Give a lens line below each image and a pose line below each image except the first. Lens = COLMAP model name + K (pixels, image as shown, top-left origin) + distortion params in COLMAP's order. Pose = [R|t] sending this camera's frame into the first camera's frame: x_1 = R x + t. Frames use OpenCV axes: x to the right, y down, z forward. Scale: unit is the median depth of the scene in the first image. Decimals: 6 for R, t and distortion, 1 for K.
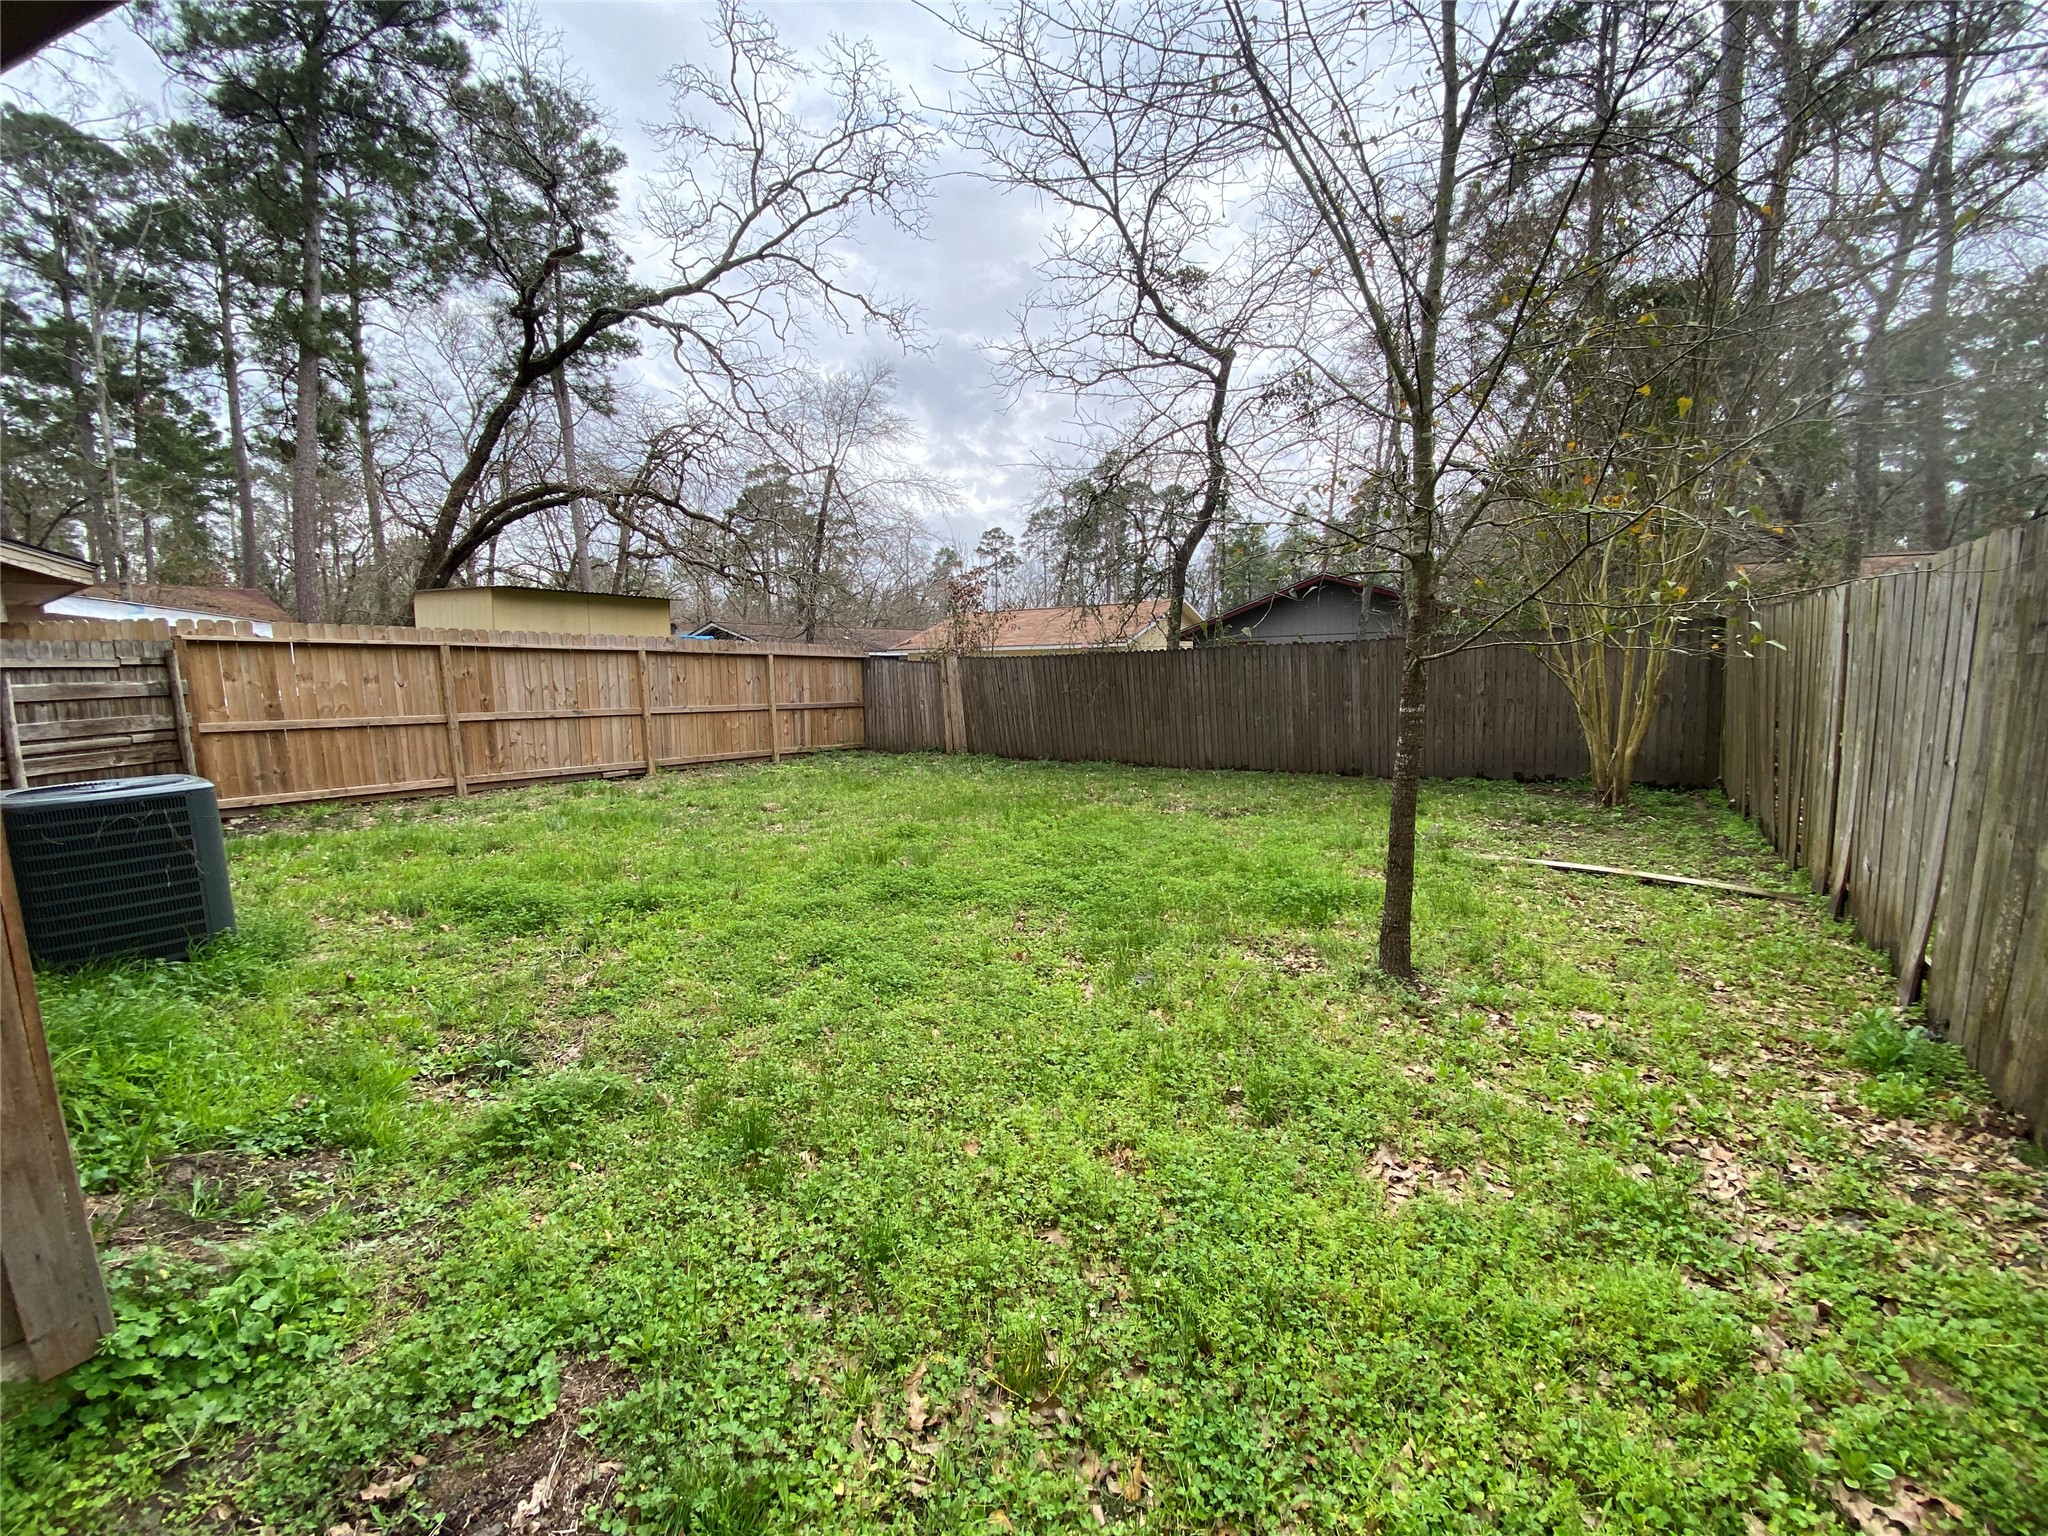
lens RADIAL K [[826.6, 0, 1023.5], [0, 826.6, 773.5], [0, 0, 1]] dist [0.020962, -0.020585]
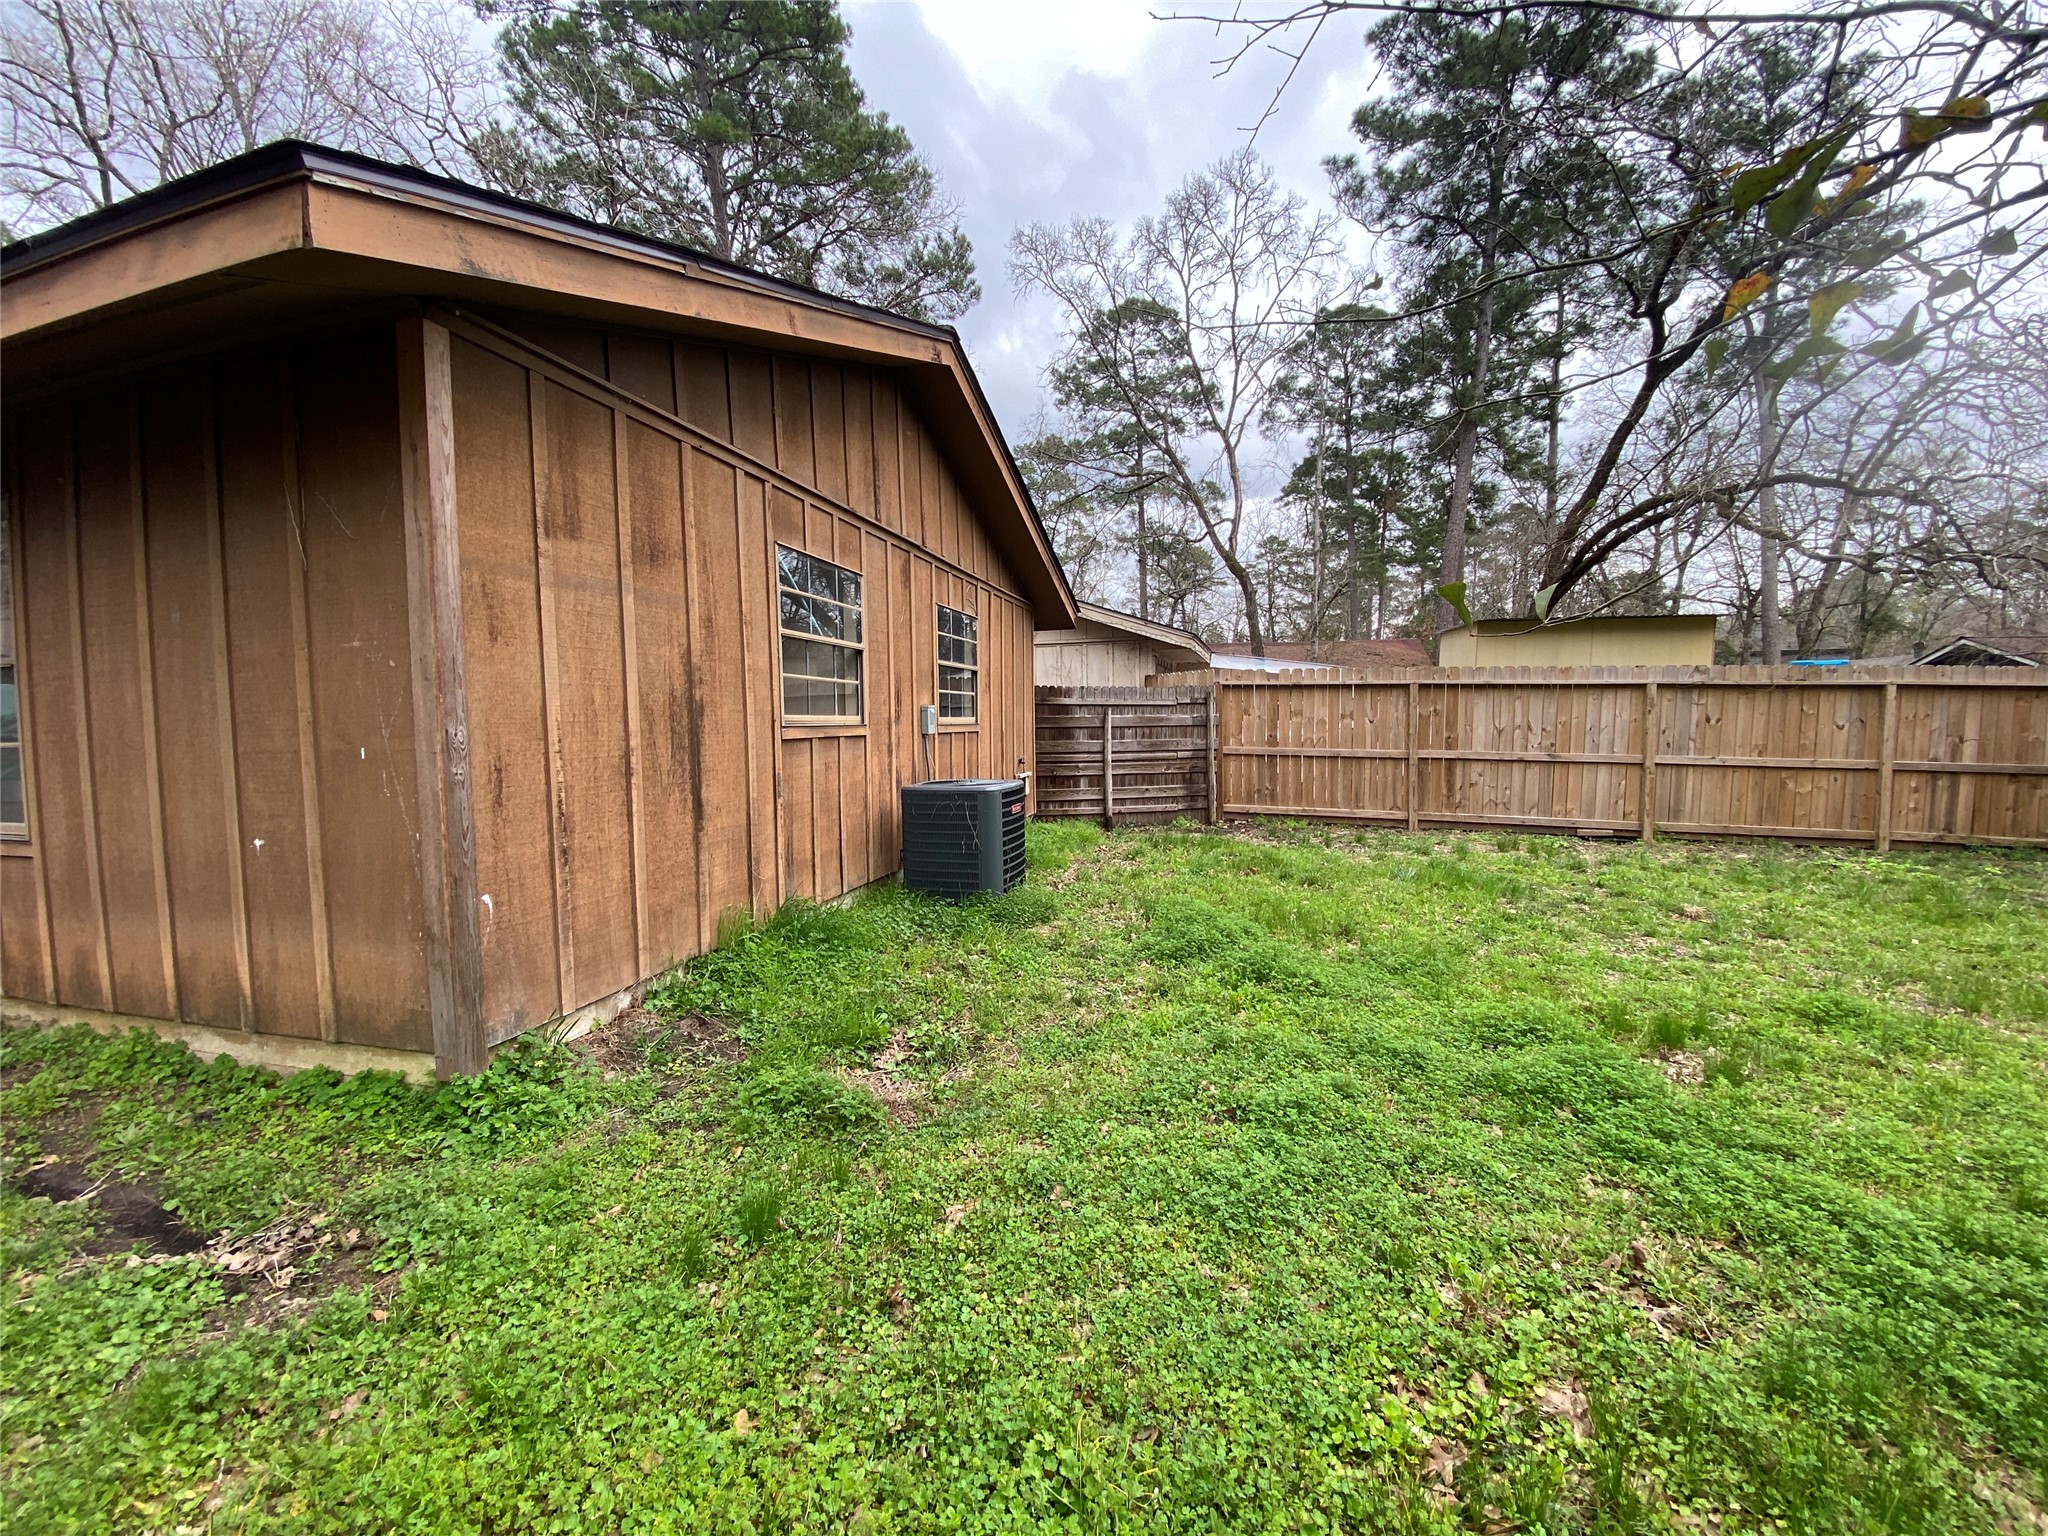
lens RADIAL K [[826.6, 0, 1023.5], [0, 826.6, 773.5], [0, 0, 1]] dist [0.020962, -0.020585]
pose [[0.295821, 0.080508, -0.951845, 0.122258], [-0.120623, 0.991614, 0.046384, -0.026909], [0.947597, 0.101093, 0.303051, 0.194576]]
